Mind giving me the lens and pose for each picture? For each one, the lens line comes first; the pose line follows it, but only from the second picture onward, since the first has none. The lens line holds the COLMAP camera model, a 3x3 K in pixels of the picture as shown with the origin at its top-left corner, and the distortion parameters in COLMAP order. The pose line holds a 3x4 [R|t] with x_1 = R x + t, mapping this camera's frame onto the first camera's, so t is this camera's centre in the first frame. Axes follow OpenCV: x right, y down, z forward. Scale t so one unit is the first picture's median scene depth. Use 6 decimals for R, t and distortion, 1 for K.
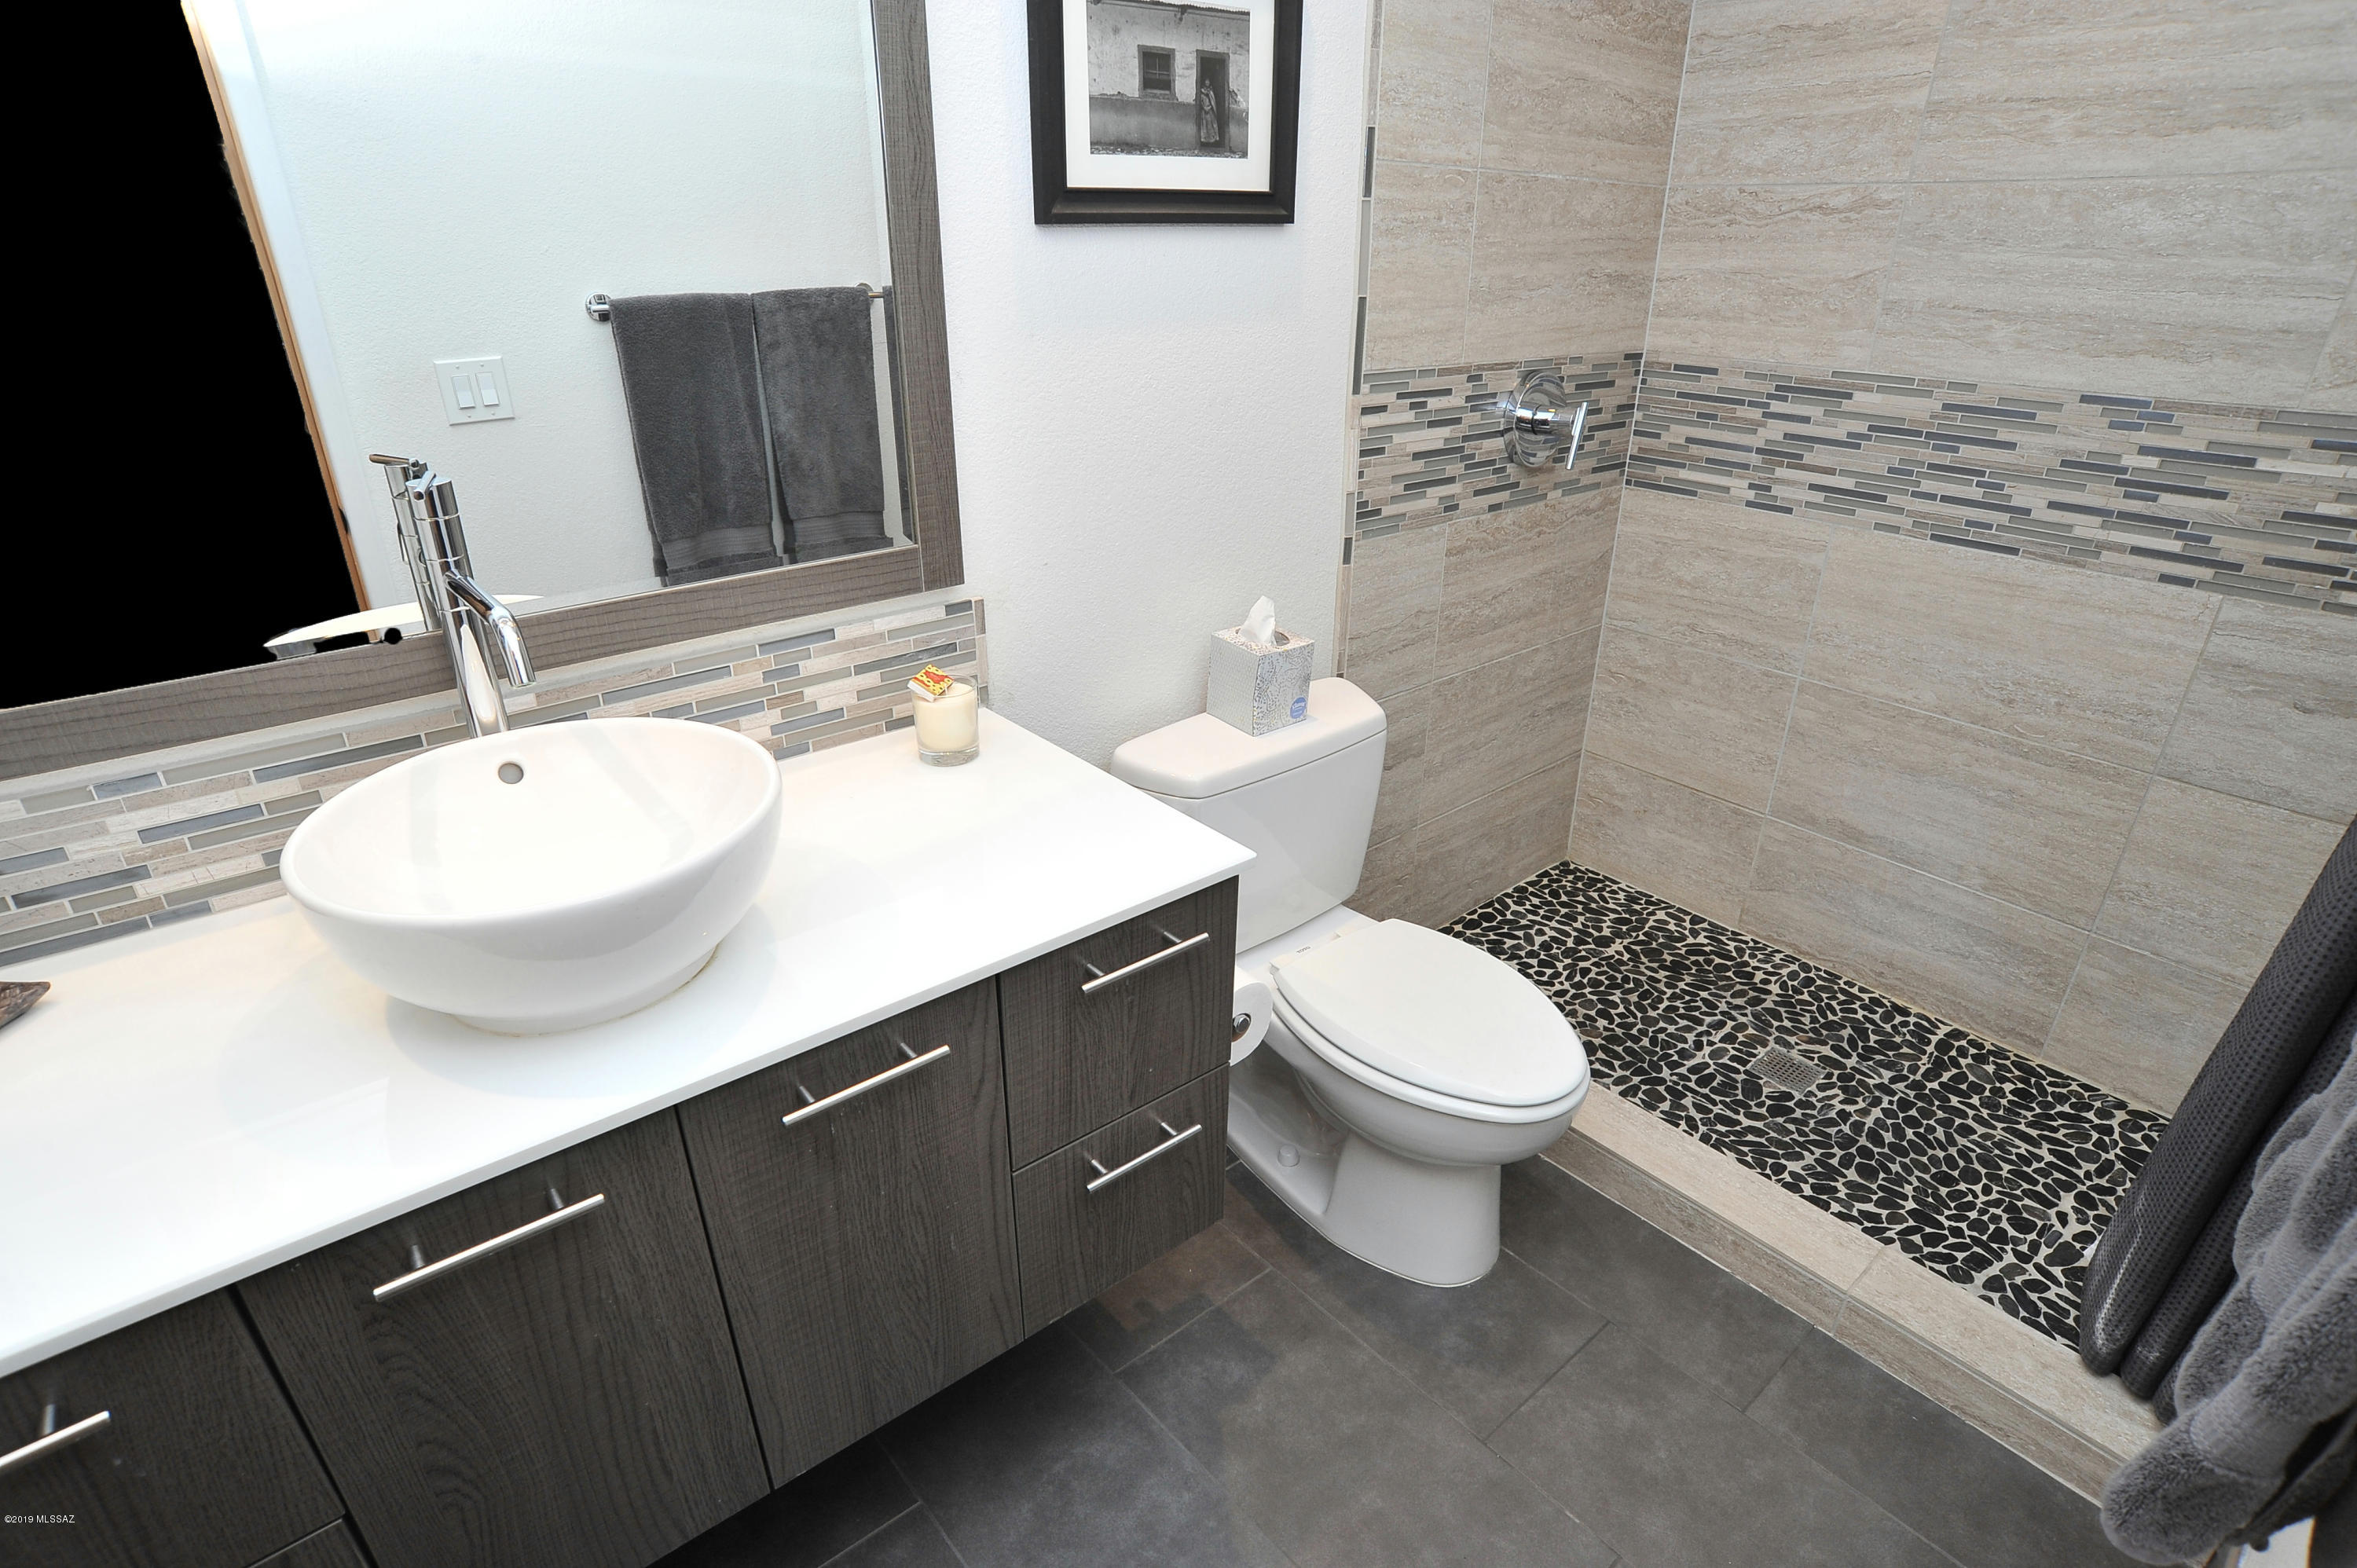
lens RADIAL K [[1203.9, 0, 1178.4], [0, 1203.9, 821.2], [0, 0, 1]] dist [-0.097192, 0.046635]
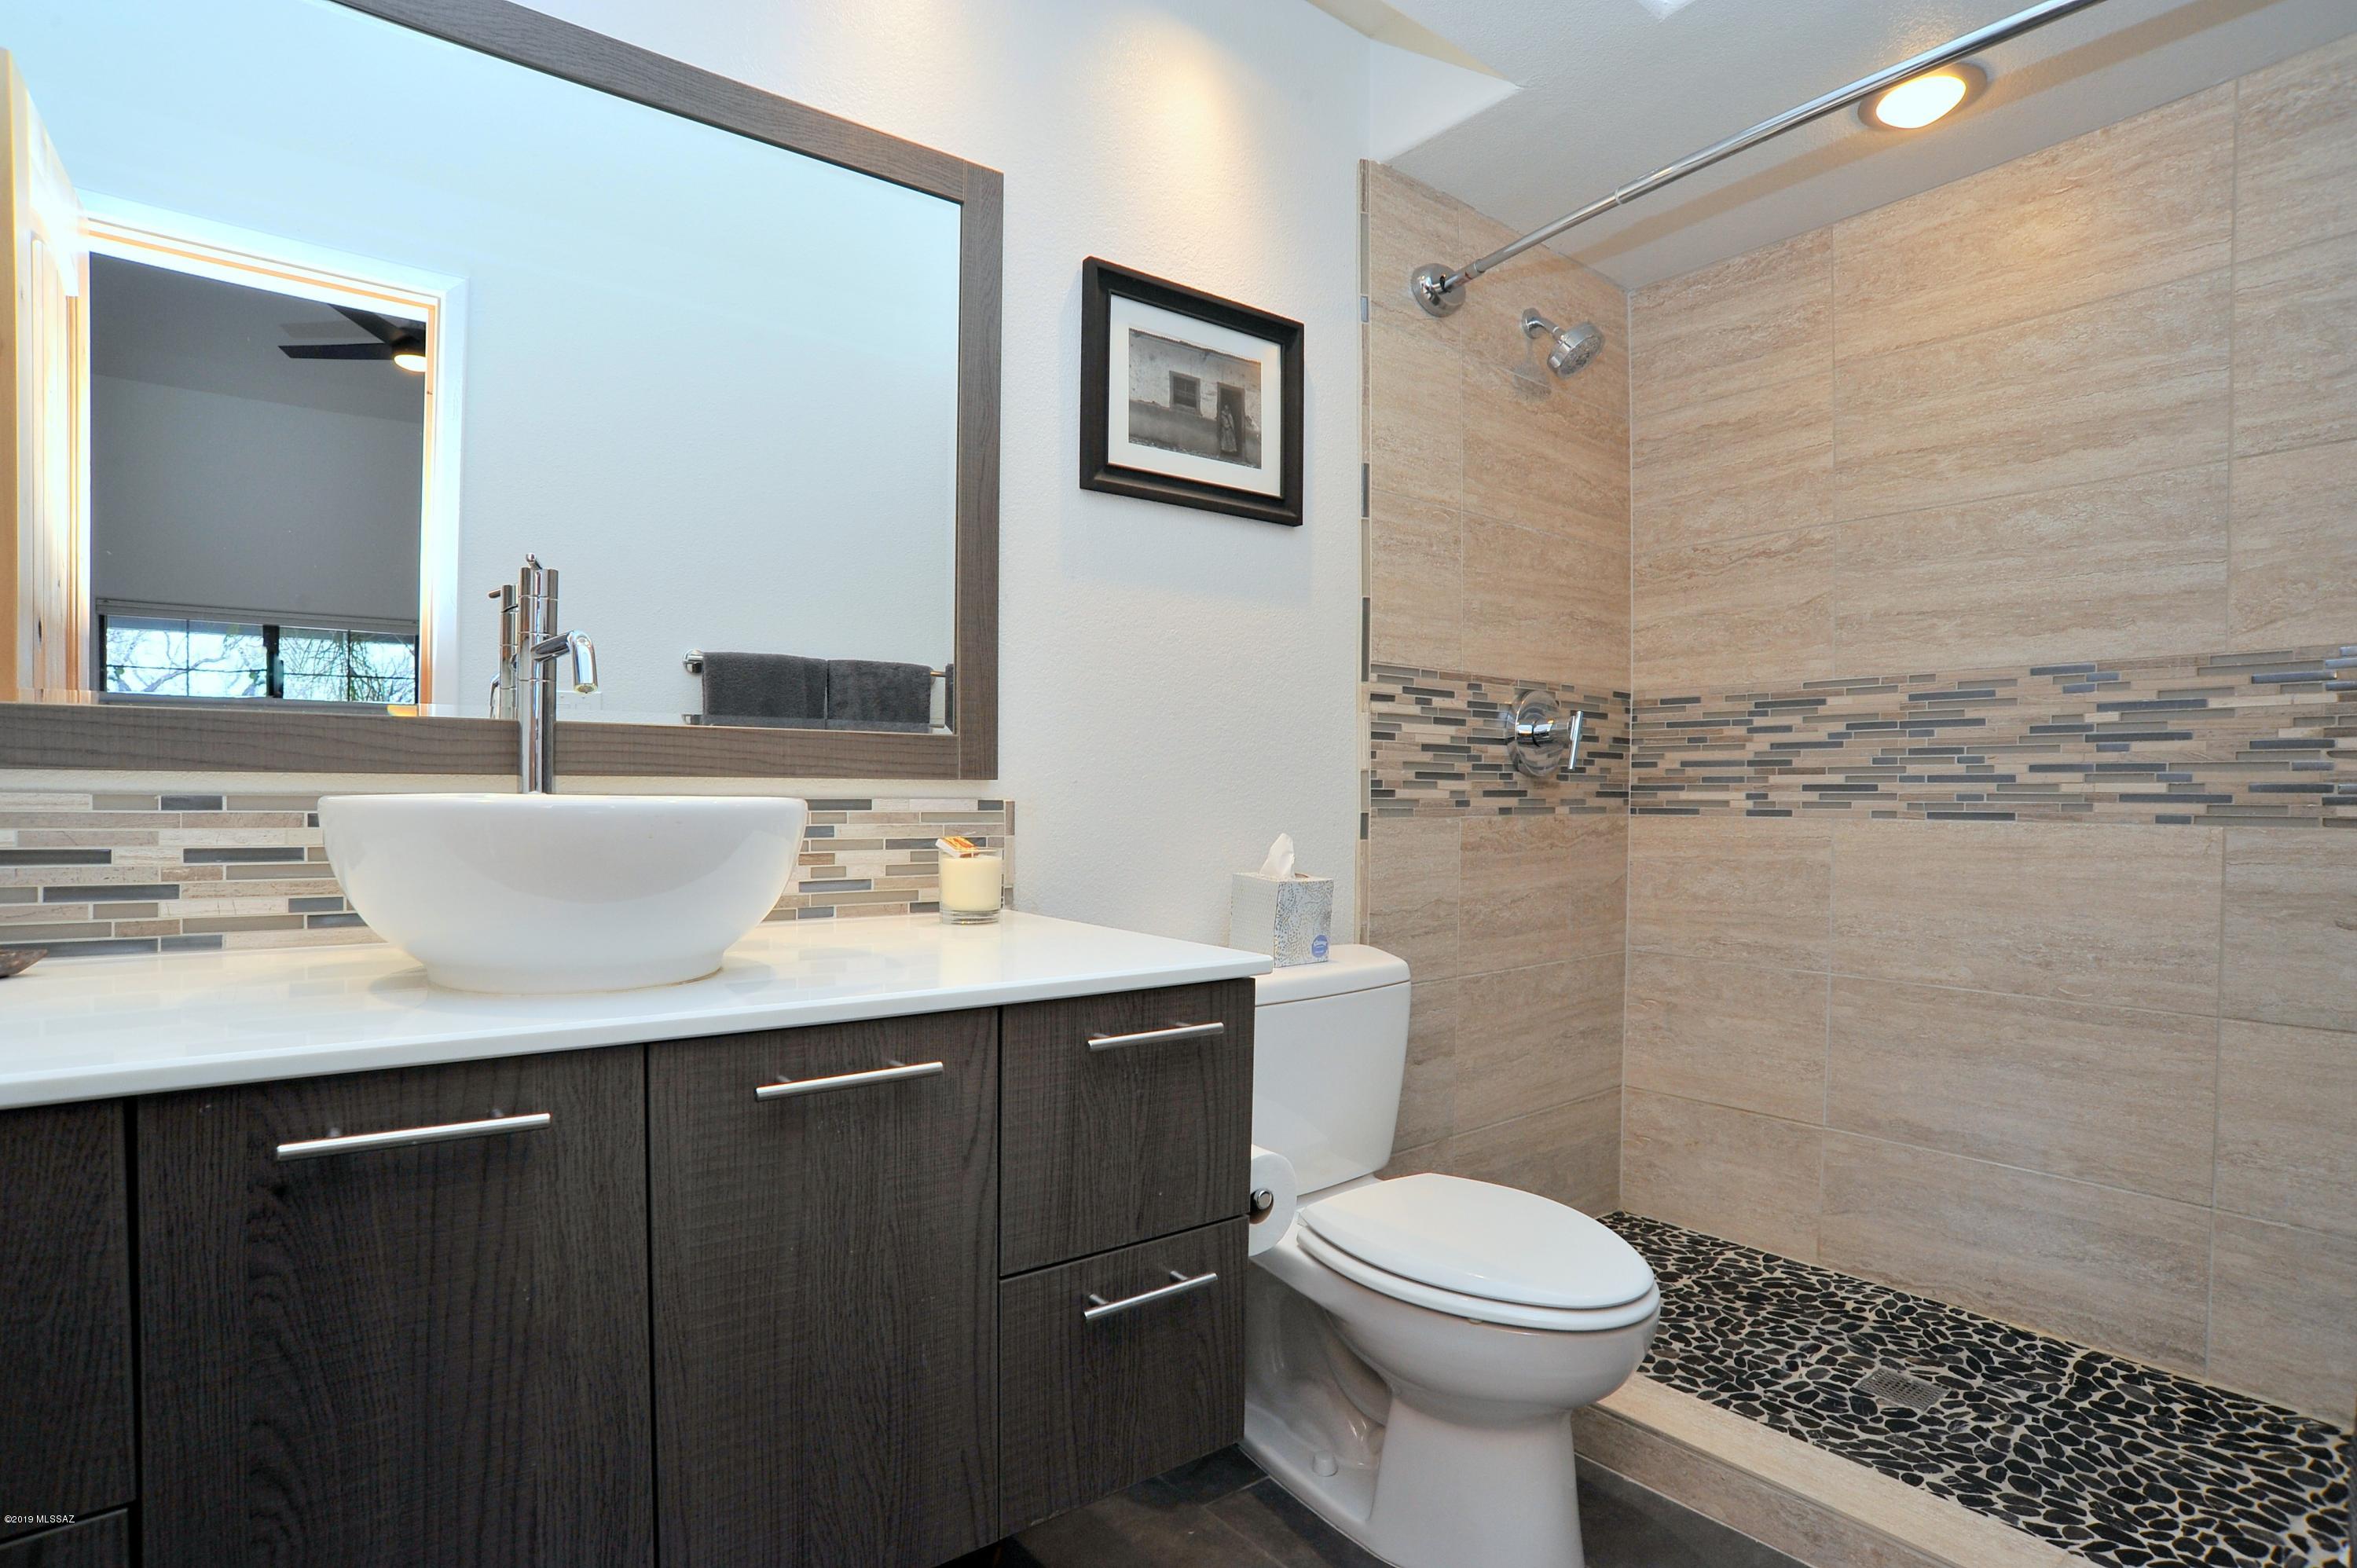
lens RADIAL K [[1206.5, 0, 1174.4], [0, 1206.5, 812.7], [0, 0, 1]] dist [-0.100875, 0.048876]
pose [[0.999427, 0.005583, -0.033375, 0.010220], [-0.019315, 0.903964, -0.427171, 0.210728], [0.027785, 0.427571, 0.903555, 0.038425]]
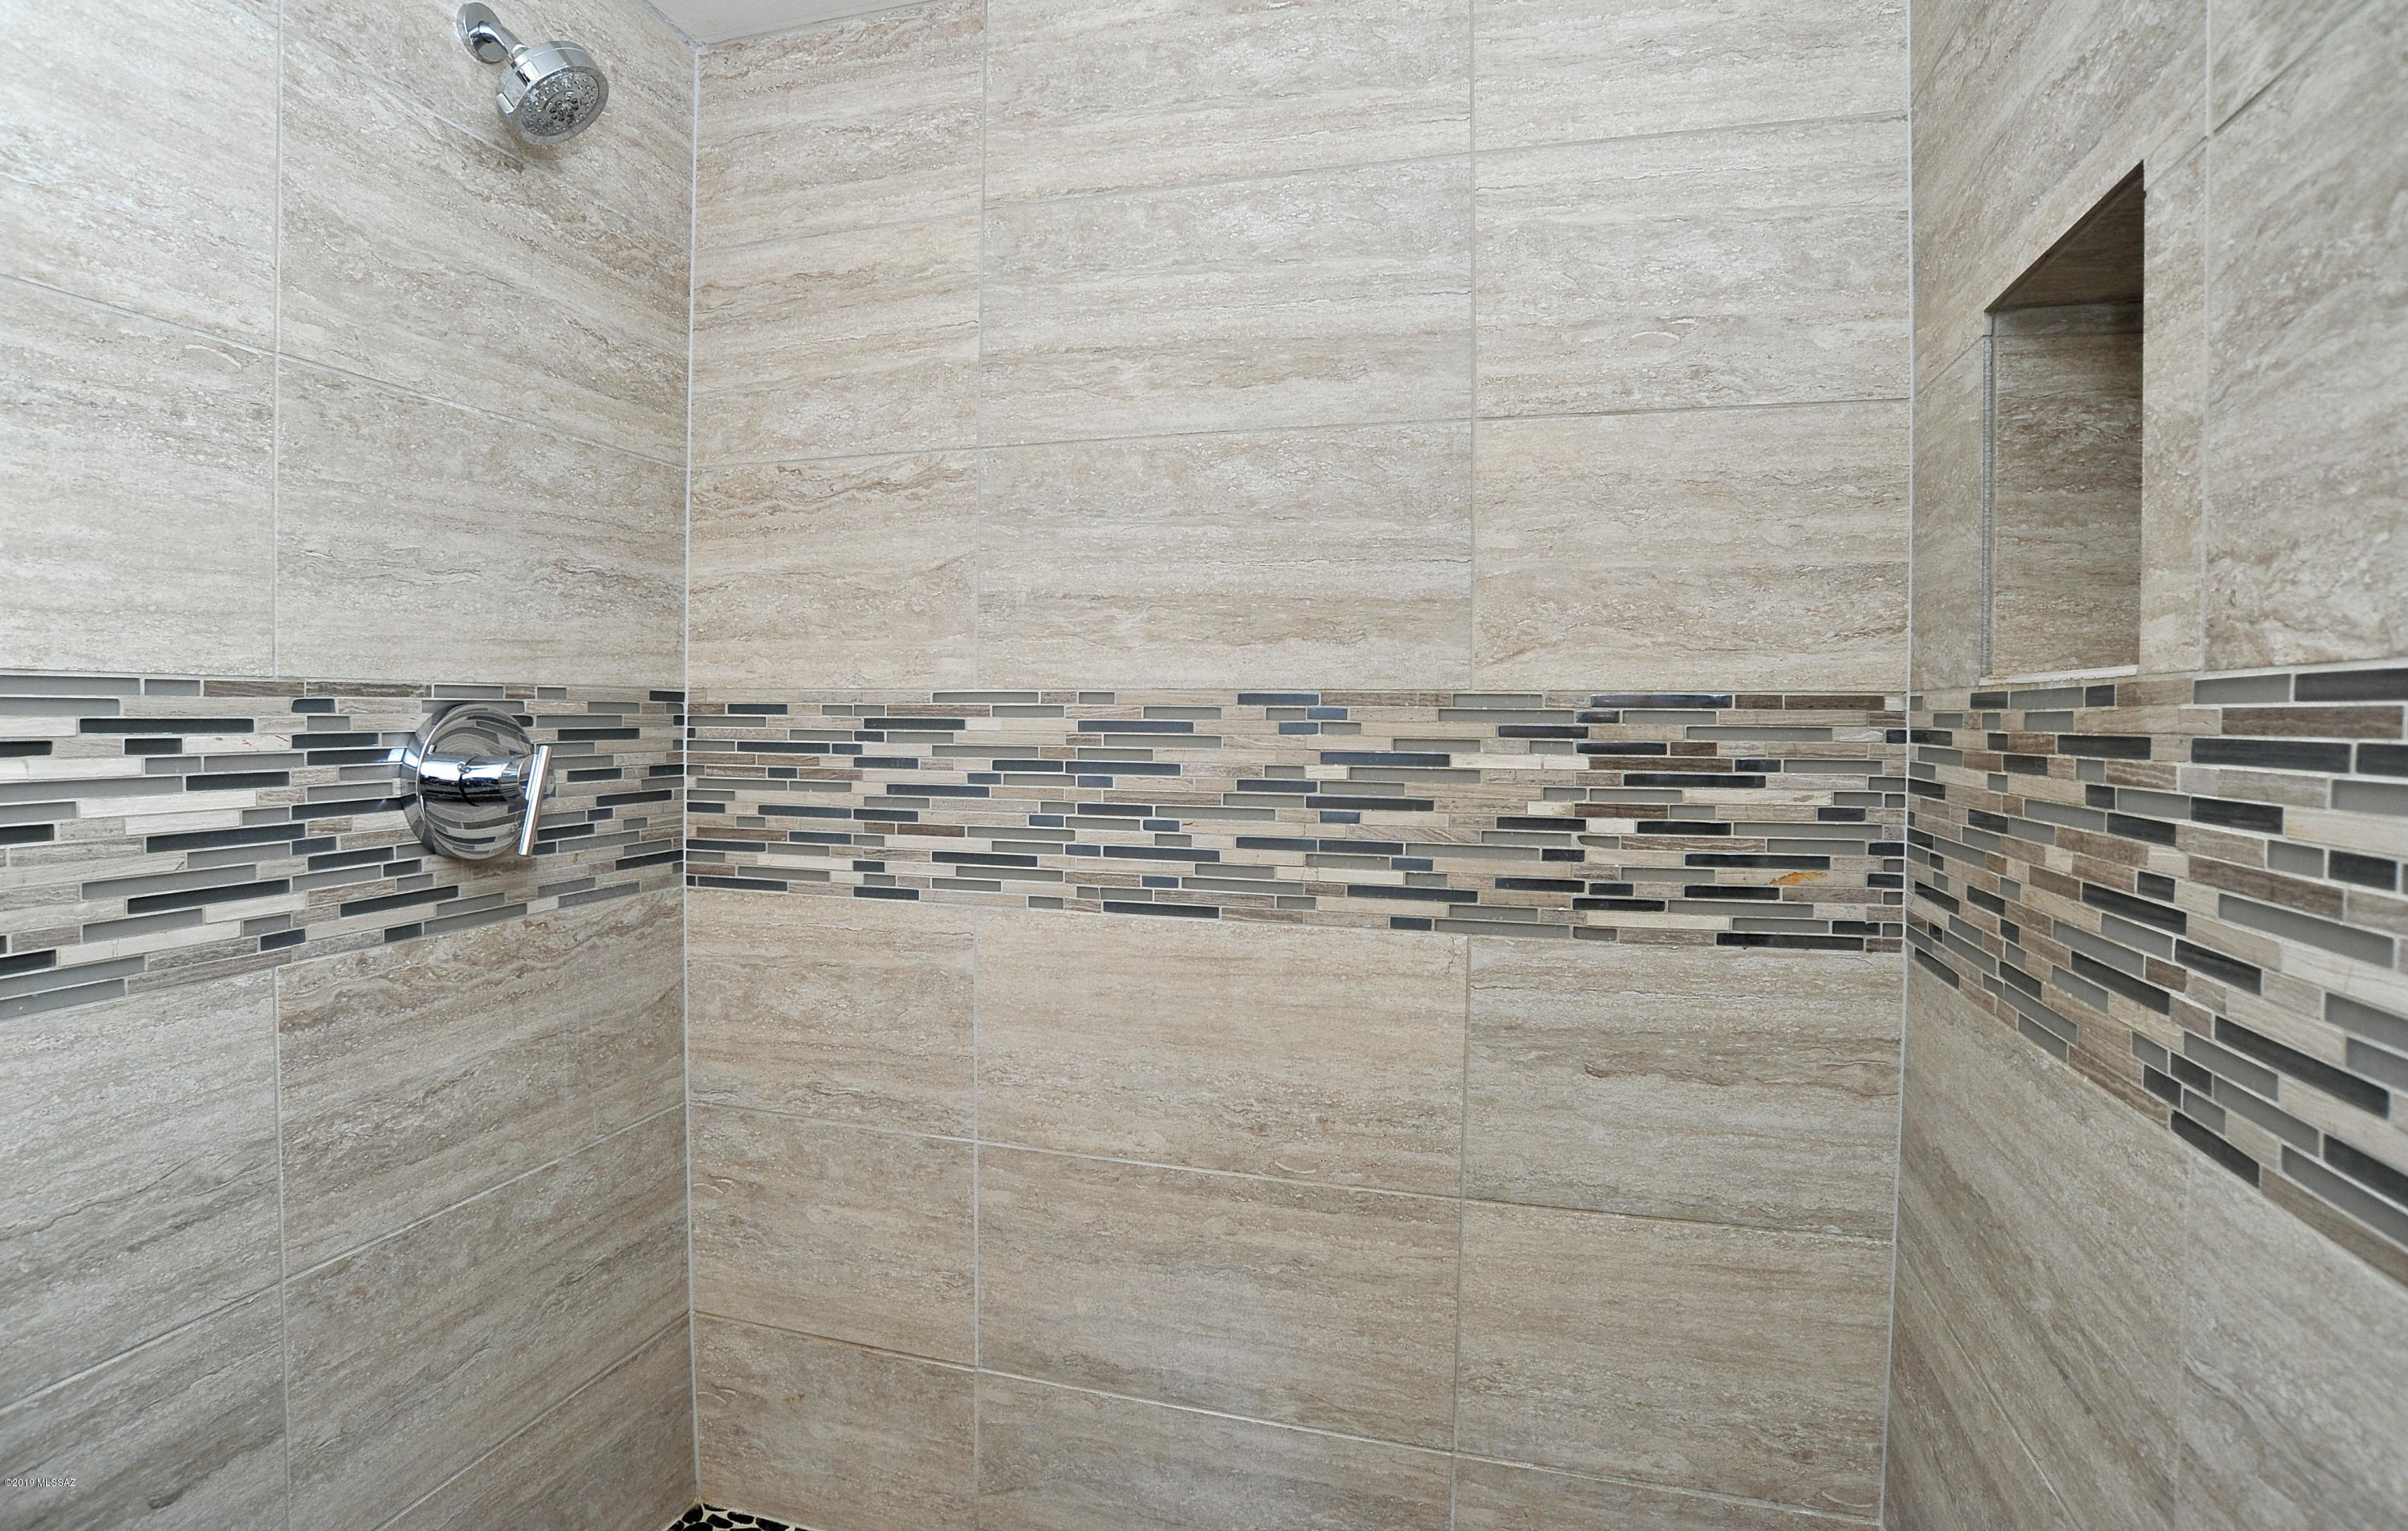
lens RADIAL K [[1253.0, 0, 1188.2], [0, 1253.0, 730.2], [0, 0, 1]] dist [-0.110057, 0.047088]
pose [[0.834294, -0.003576, 0.551308, 0.283986], [0.237197, 0.905026, -0.353079, -0.067588], [-0.497685, 0.425340, 0.755907, 0.374593]]
